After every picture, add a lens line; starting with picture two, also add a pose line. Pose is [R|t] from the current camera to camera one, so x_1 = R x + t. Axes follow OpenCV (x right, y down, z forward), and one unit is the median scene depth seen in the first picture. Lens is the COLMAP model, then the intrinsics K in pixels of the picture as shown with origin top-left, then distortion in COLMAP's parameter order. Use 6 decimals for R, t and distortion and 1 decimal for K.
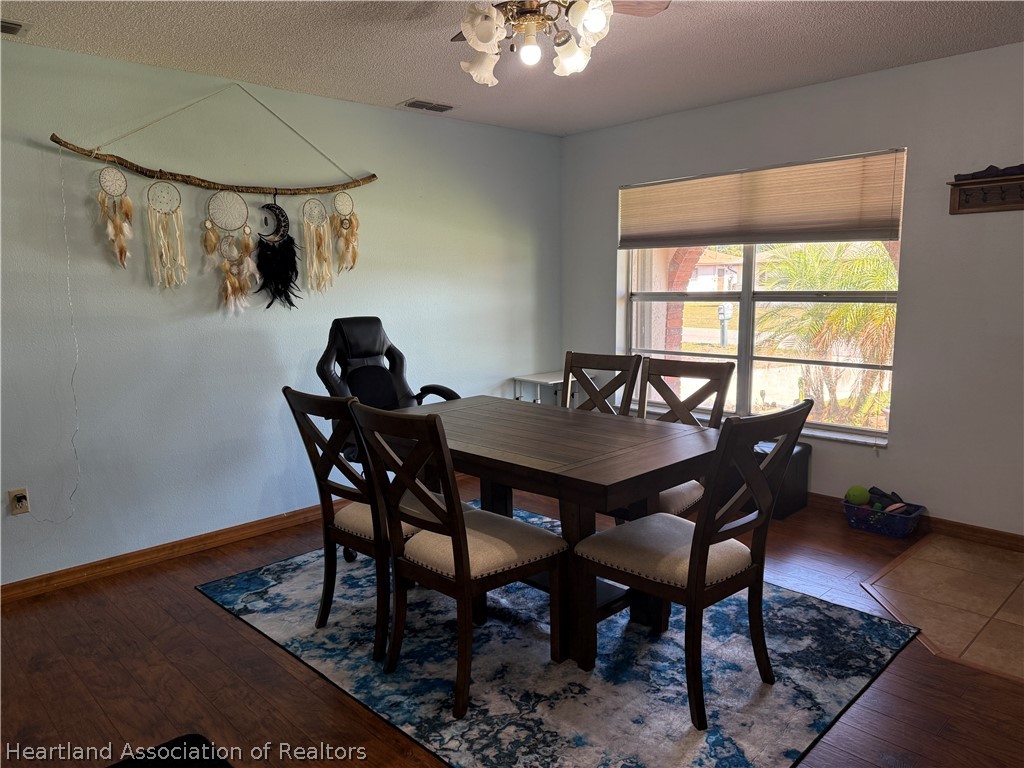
lens RADIAL K [[718.6, 0, 507.4], [0, 718.6, 391.8], [0, 0, 1]] dist [0.103973, -0.147718]
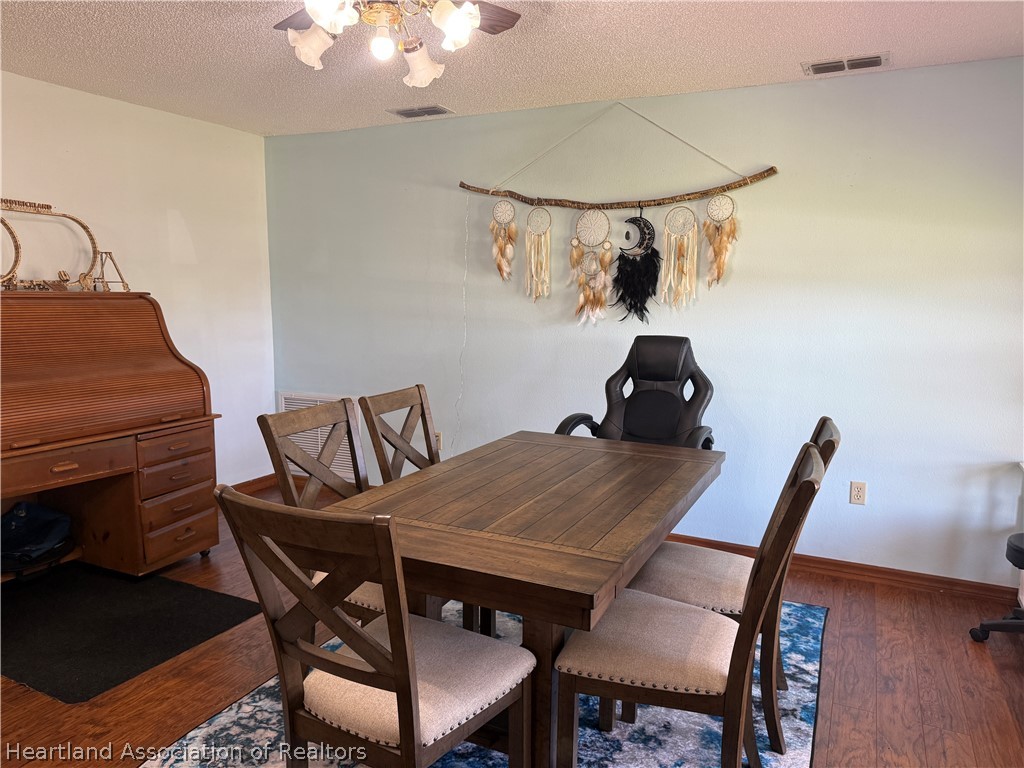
lens RADIAL K [[718.6, 0, 507.4], [0, 718.6, 391.8], [0, 0, 1]] dist [0.103973, -0.147718]
pose [[0.352552, 0.142332, -0.924905, 0.565671], [-0.175455, 0.980891, 0.084068, -0.076949], [0.919197, 0.132641, 0.370788, 0.505759]]
